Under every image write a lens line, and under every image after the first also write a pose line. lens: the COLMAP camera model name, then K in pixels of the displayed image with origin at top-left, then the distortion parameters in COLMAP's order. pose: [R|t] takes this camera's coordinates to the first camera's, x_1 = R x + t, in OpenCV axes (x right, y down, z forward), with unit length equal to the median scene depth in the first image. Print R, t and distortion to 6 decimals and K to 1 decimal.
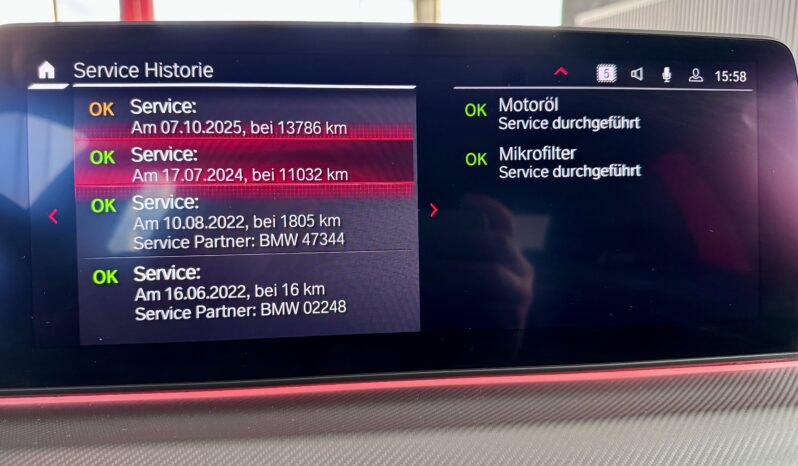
lens RADIAL K [[610.0, 0, 418.8], [0, 610.0, 232.1], [0, 0, 1]] dist [-0.007808, -0.010115]
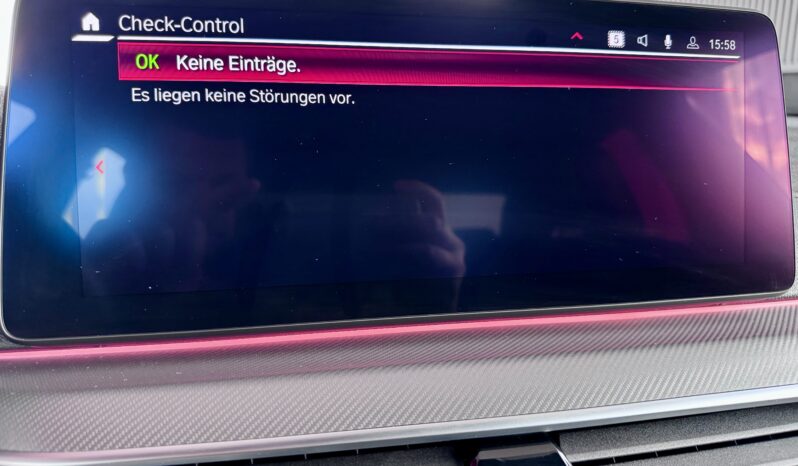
lens RADIAL K [[571.6, 0, 425.4], [0, 571.6, 225.0], [0, 0, 1]] dist [0.046448, -0.090900]
pose [[0.996223, -0.002324, 0.086795, -0.118428], [-0.003463, 0.997783, 0.066467, 0.003946], [-0.086757, -0.066516, 0.994006, -0.015335]]
